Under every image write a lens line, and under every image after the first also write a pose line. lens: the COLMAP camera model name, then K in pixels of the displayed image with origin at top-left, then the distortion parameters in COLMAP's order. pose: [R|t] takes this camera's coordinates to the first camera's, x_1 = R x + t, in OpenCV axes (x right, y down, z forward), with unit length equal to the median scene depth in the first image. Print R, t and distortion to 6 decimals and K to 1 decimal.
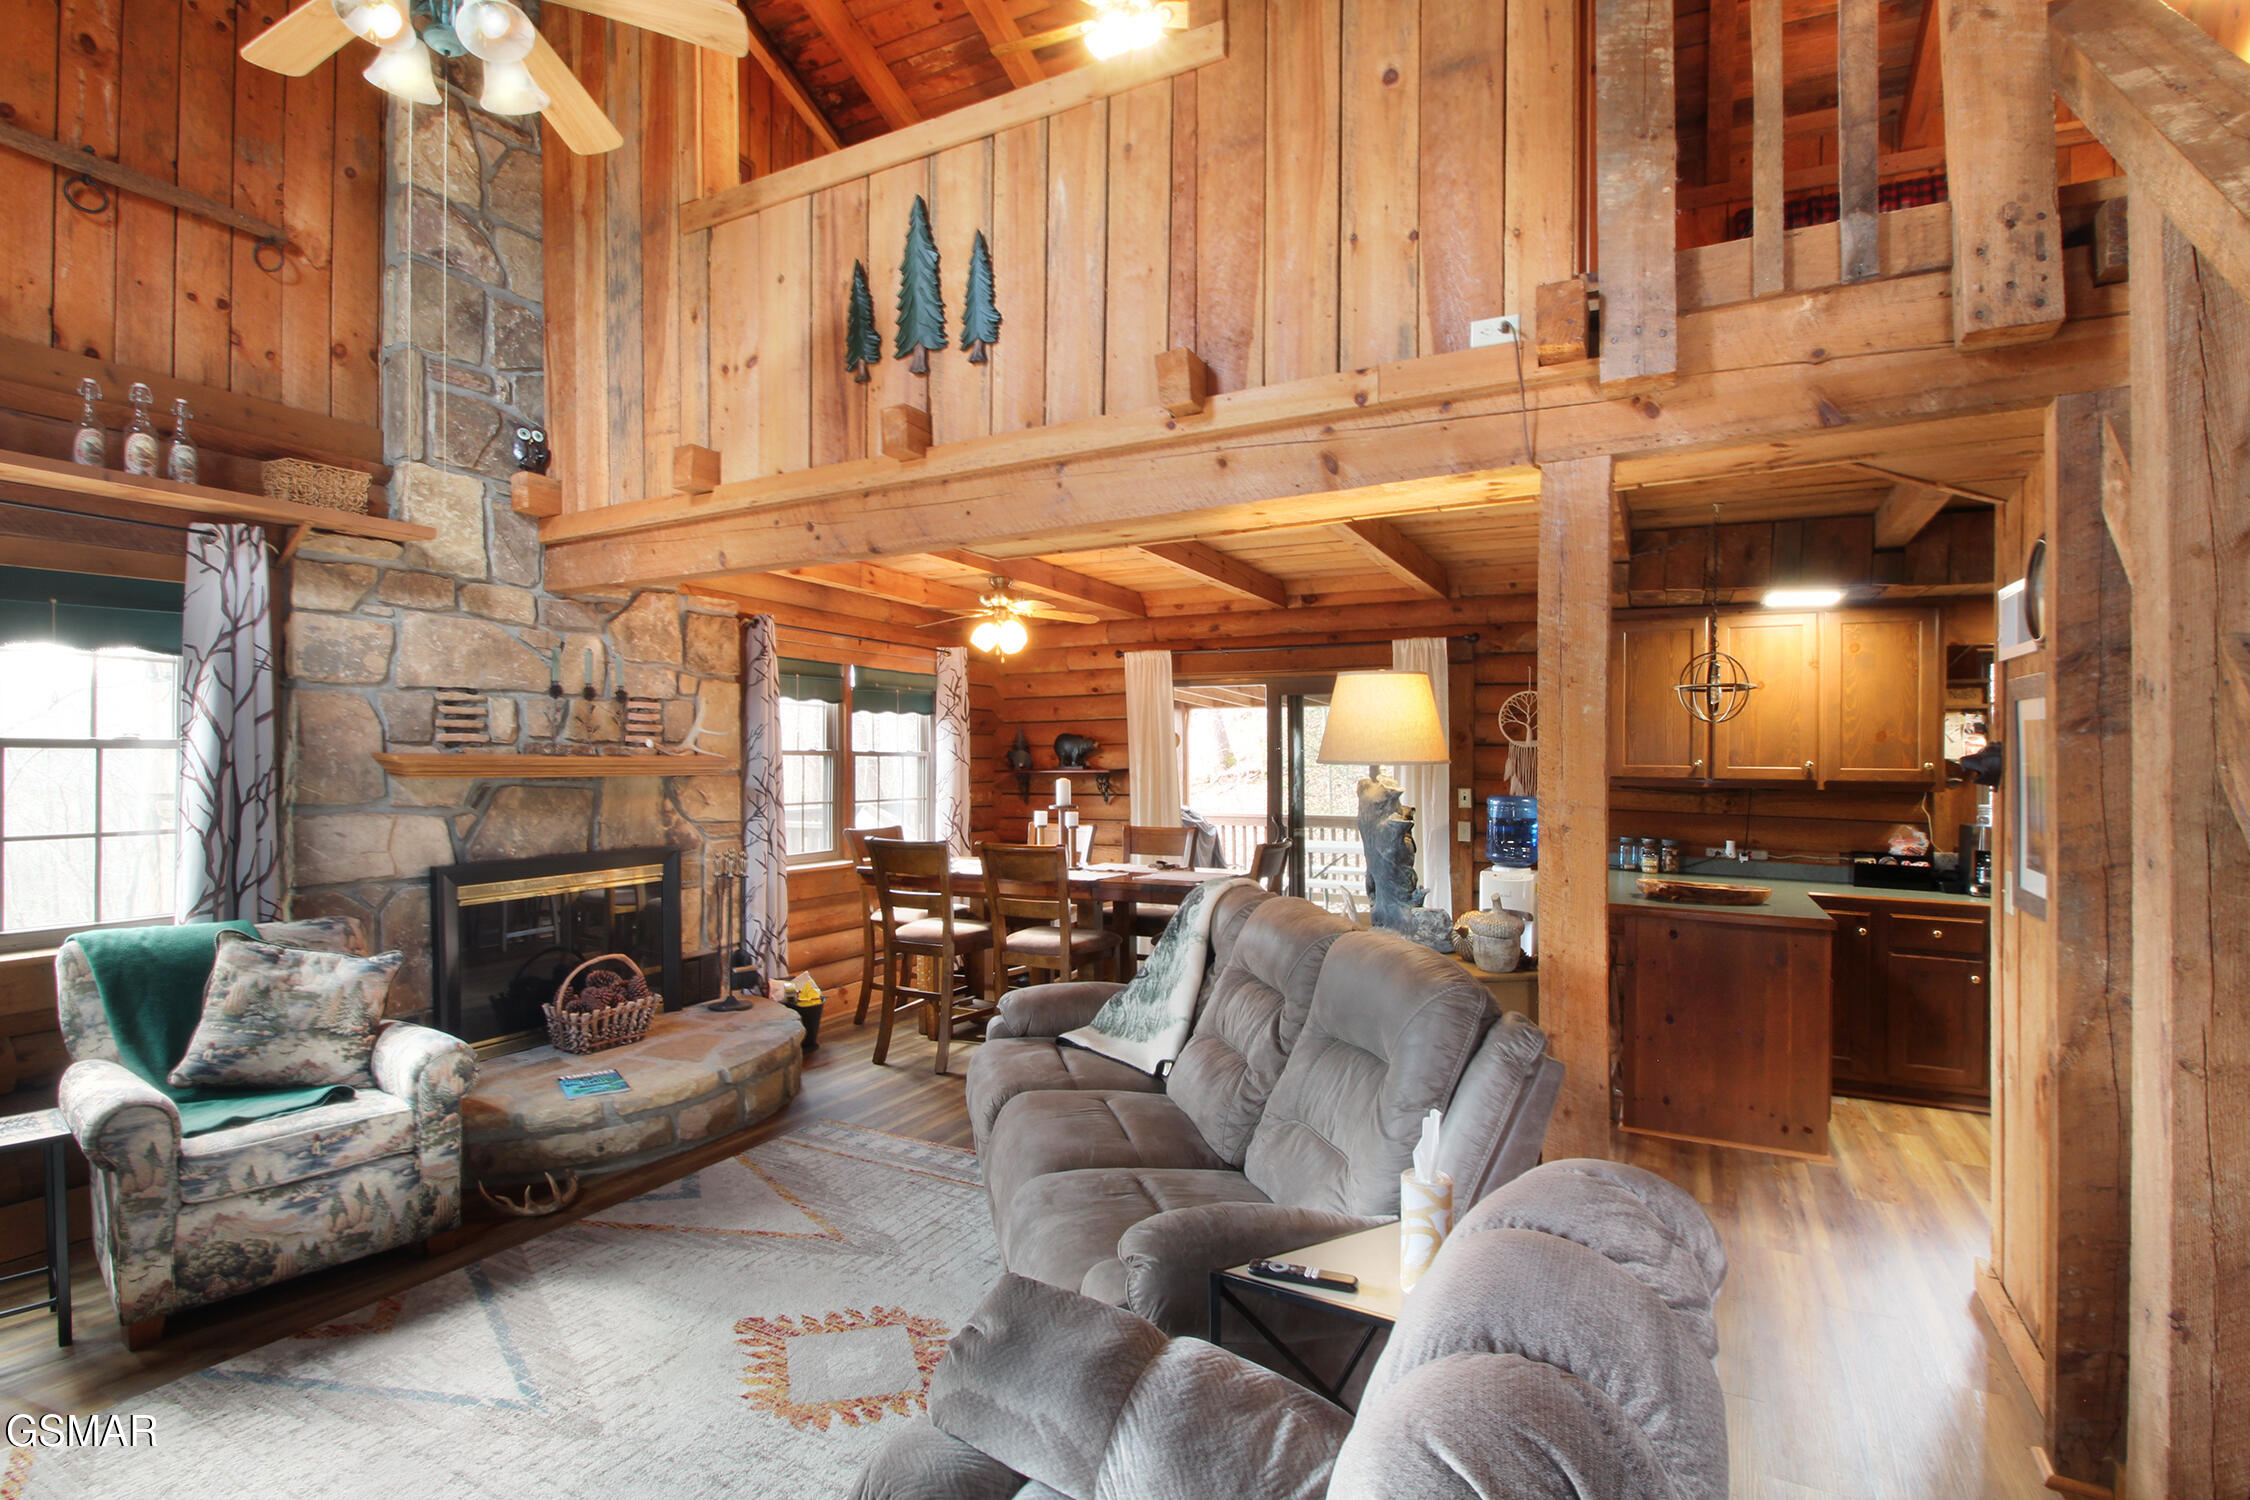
lens RADIAL K [[1024.2, 0, 1136.6], [0, 1024.2, 748.2], [0, 0, 1]] dist [0.002548, -0.007042]
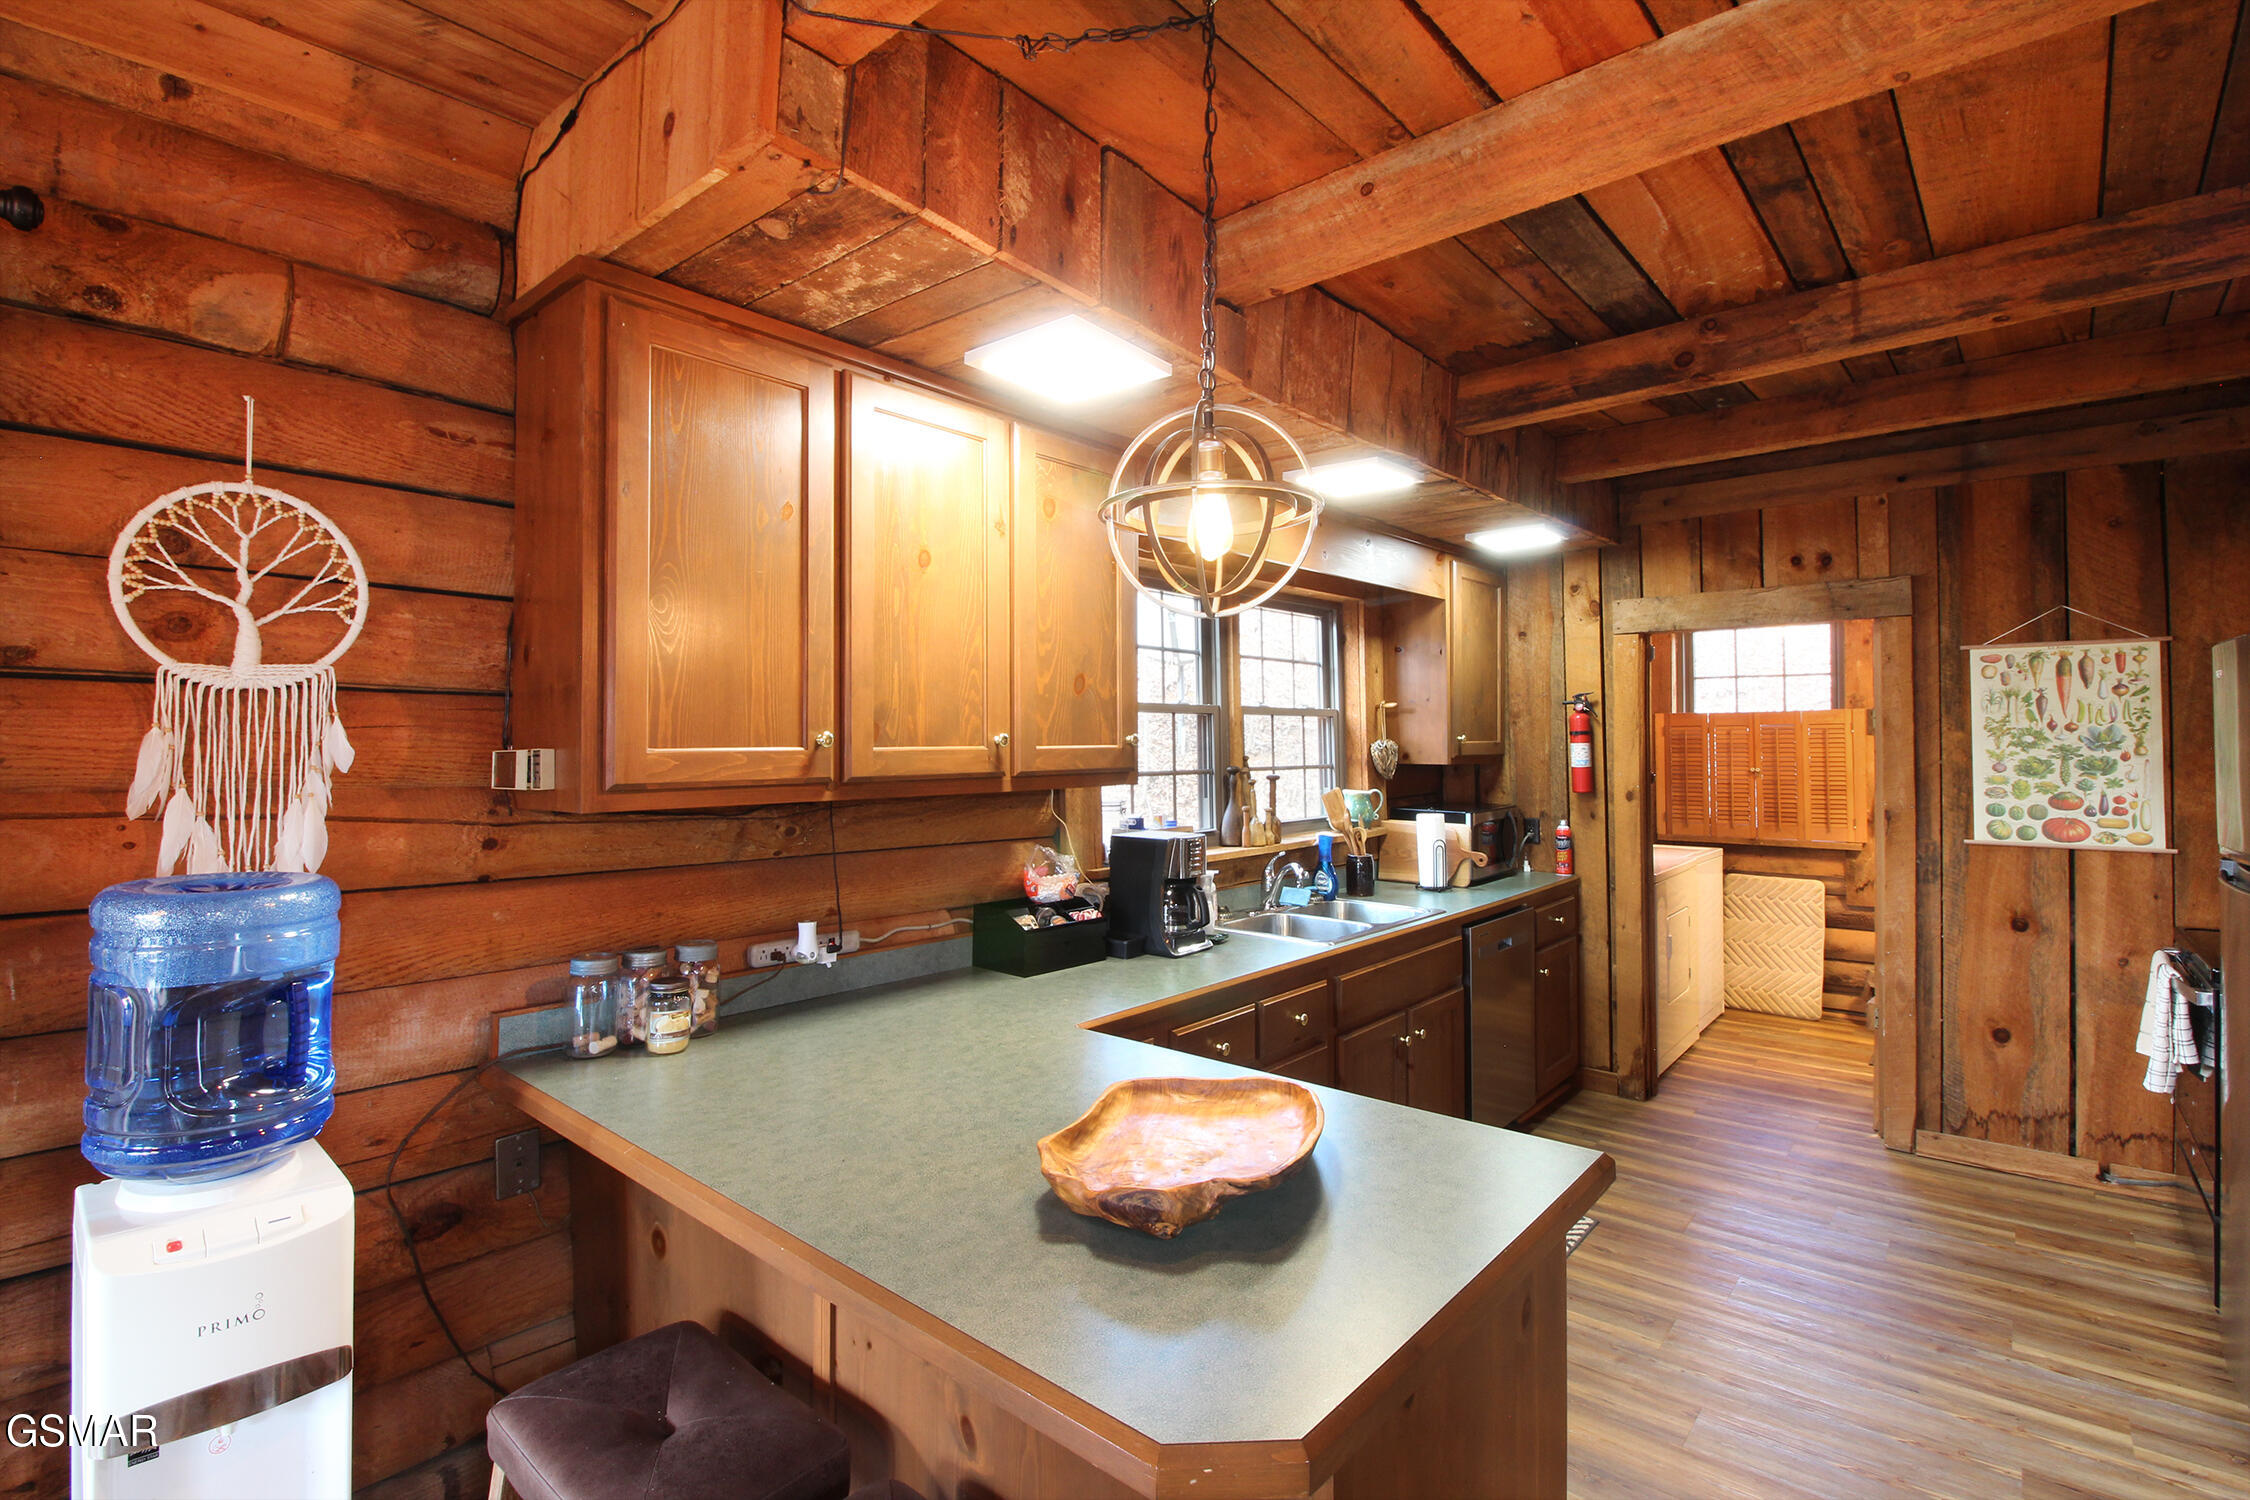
lens RADIAL K [[1067.3, 0, 1087.5], [0, 1067.3, 705.5], [0, 0, 1]] dist [-0.003188, -0.000996]
pose [[0.273011, 0.017083, 0.961859, 0.237440], [-0.005770, 0.999853, -0.016120, 0.009890], [-0.961994, -0.001149, 0.273069, 0.982937]]
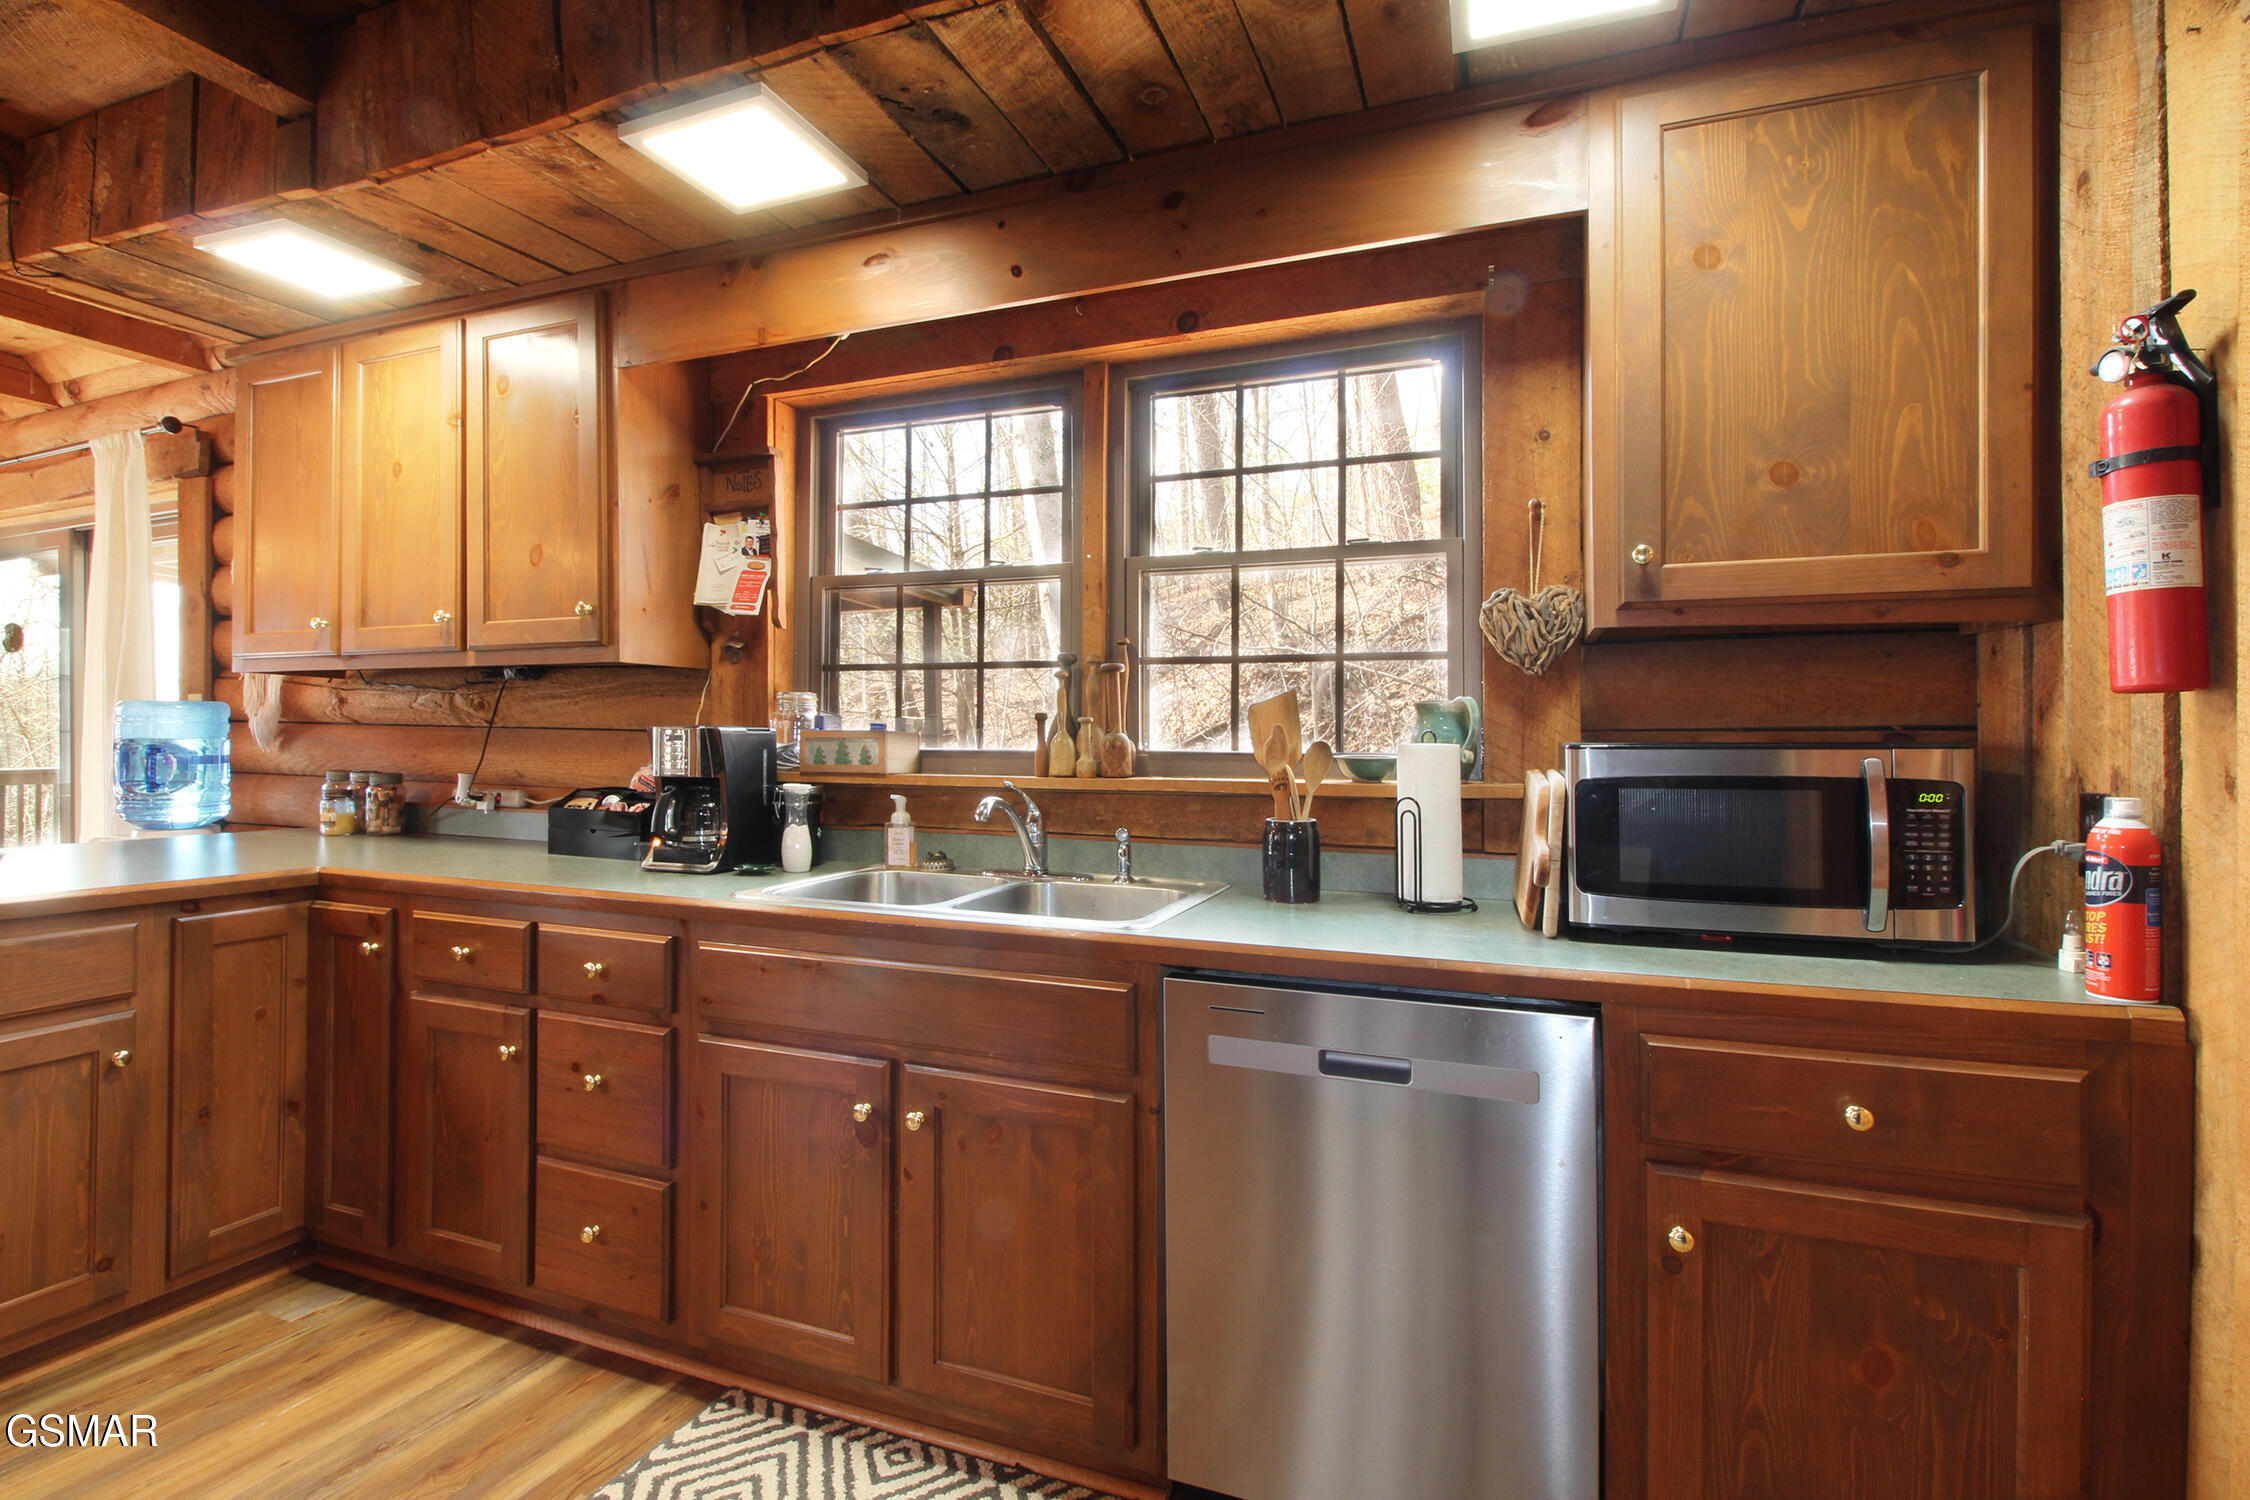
lens RADIAL K [[1024.2, 0, 1136.6], [0, 1024.2, 748.2], [0, 0, 1]] dist [0.002548, -0.007042]
pose [[0.995736, 0.000755, 0.092243, 1.127215], [-0.001793, 0.999936, 0.011170, 0.090182], [-0.092229, -0.011288, 0.995674, 0.555076]]
